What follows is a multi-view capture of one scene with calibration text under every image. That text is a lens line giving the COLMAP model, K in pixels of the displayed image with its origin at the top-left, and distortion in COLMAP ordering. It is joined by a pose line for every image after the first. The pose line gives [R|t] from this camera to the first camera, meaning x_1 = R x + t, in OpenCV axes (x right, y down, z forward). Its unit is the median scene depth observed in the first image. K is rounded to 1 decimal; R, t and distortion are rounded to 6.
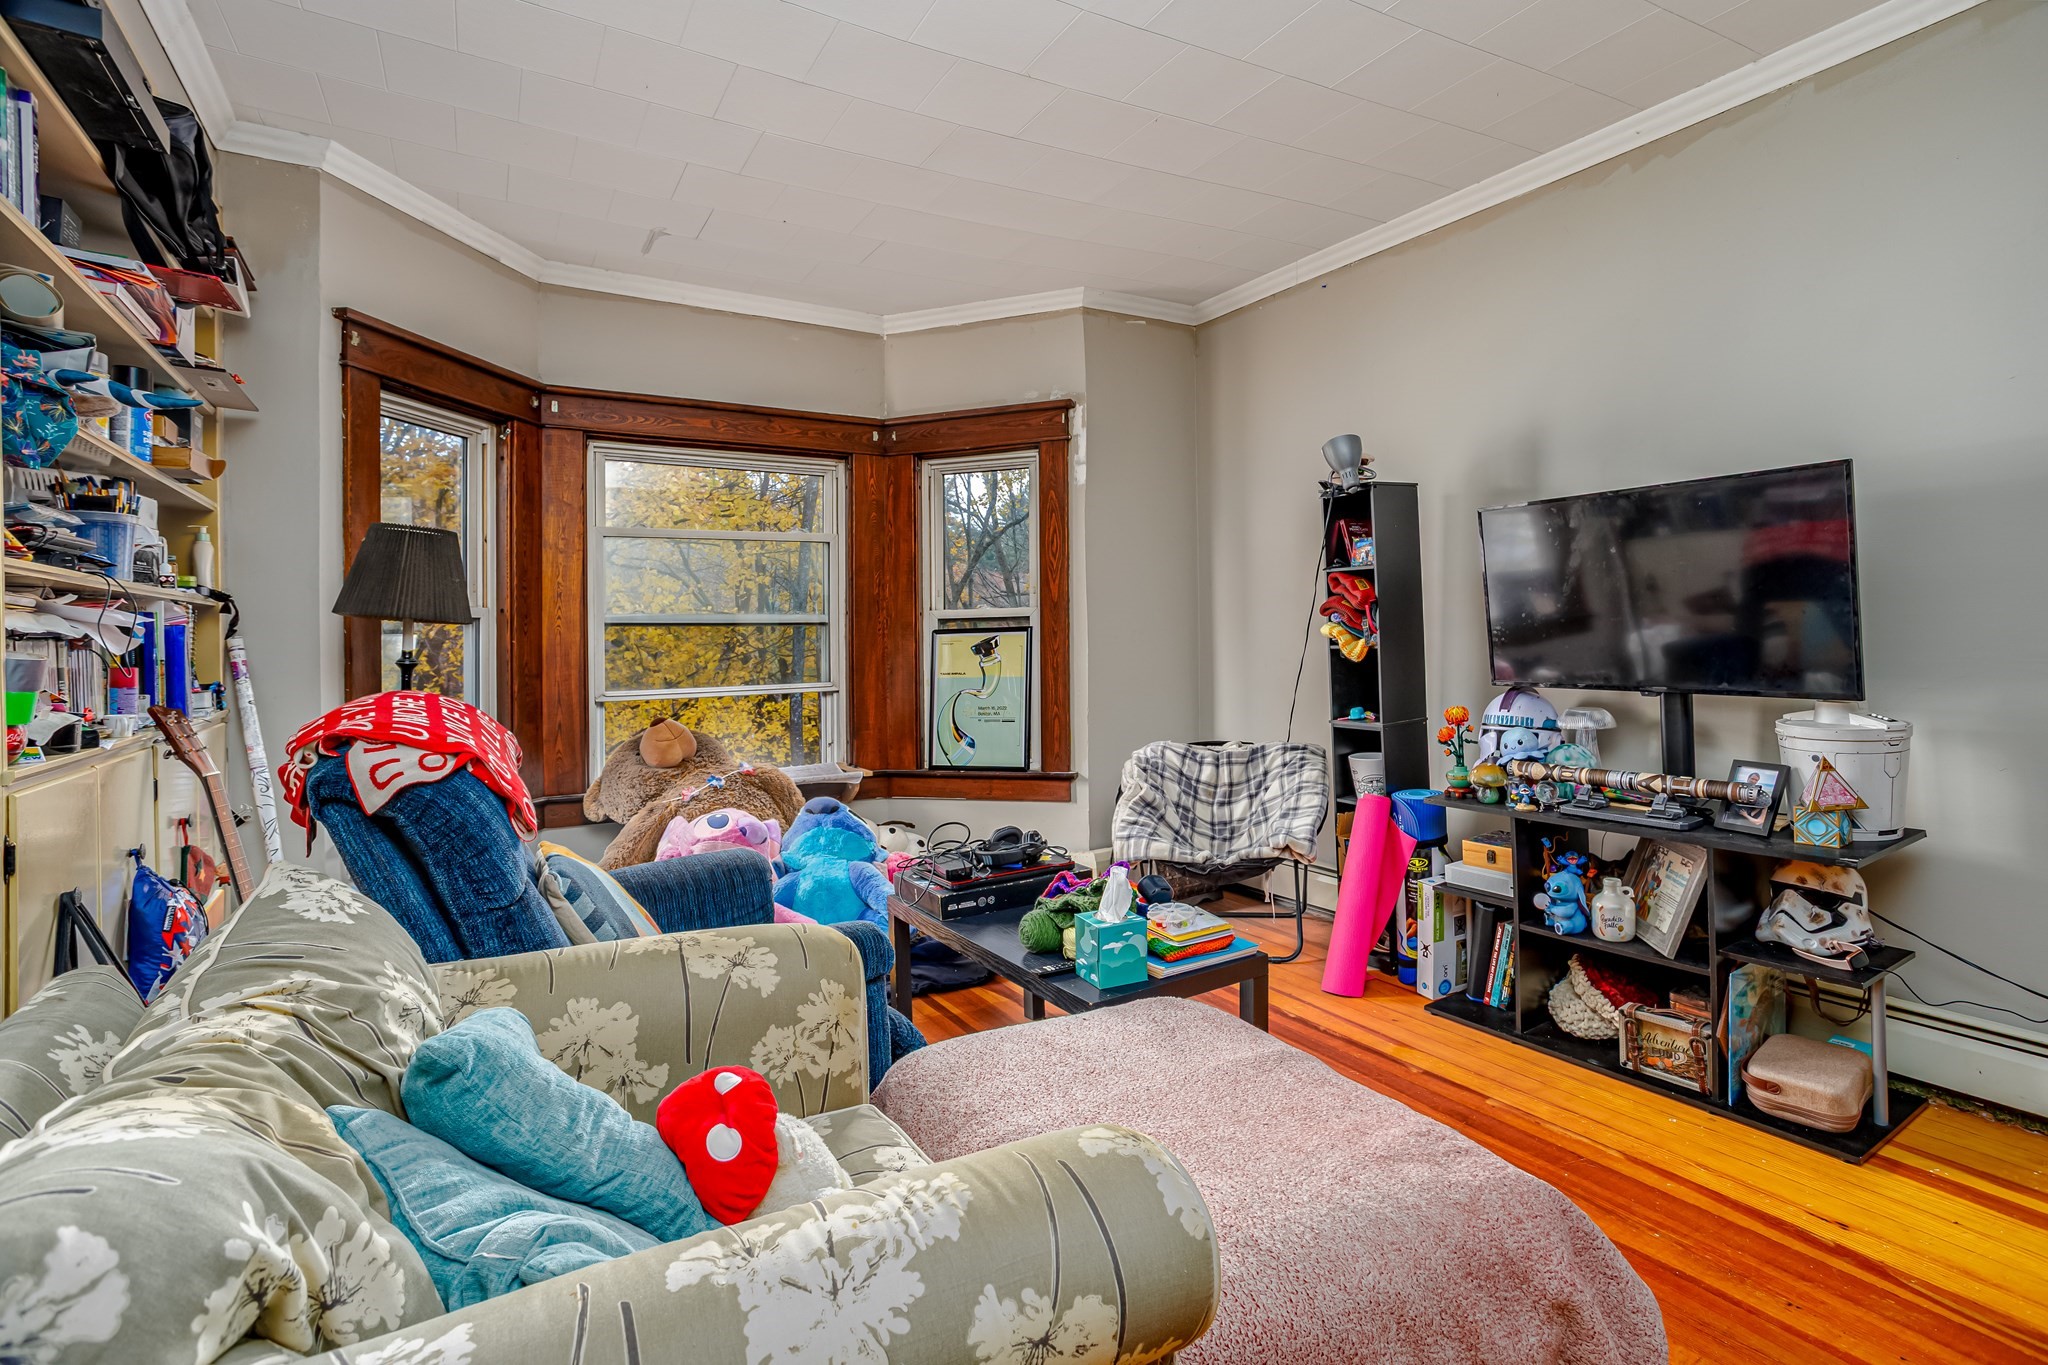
lens RADIAL K [[1007.4, 0, 1047.5], [0, 1007.4, 635.5], [0, 0, 1]] dist [-0.011676, 0.003265]
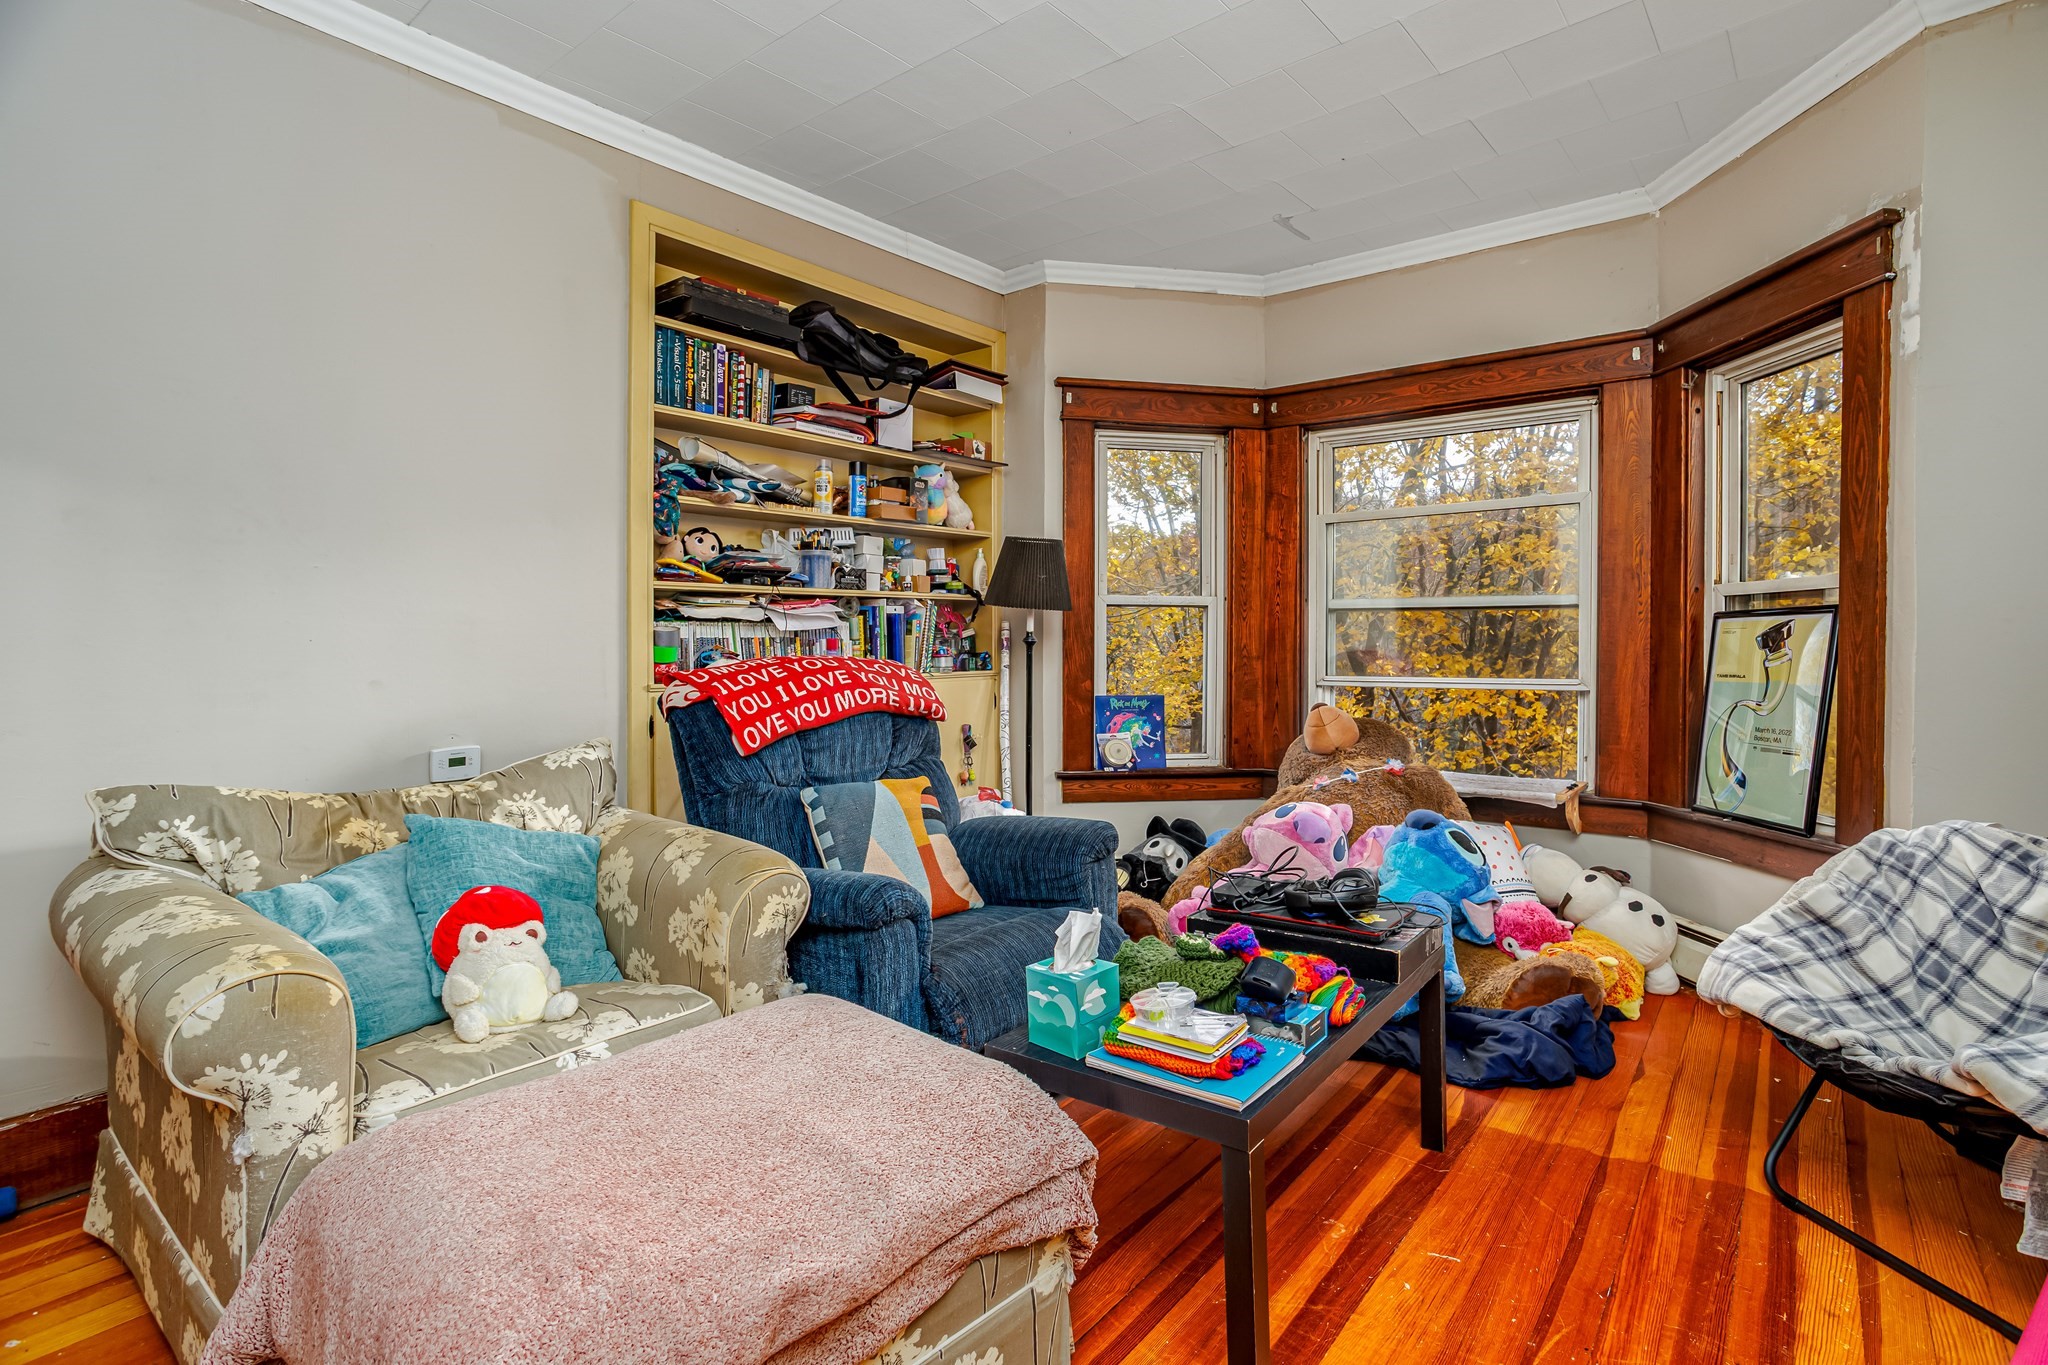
lens RADIAL K [[1007.4, 0, 1016.3], [0, 1007.4, 639.0], [0, 0, 1]] dist [-0.011676, 0.003265]
pose [[0.346867, 0.015162, -0.937792, 0.389314], [-0.000968, 0.999875, 0.015808, 0.002918], [0.937914, -0.004575, 0.346838, 0.329200]]
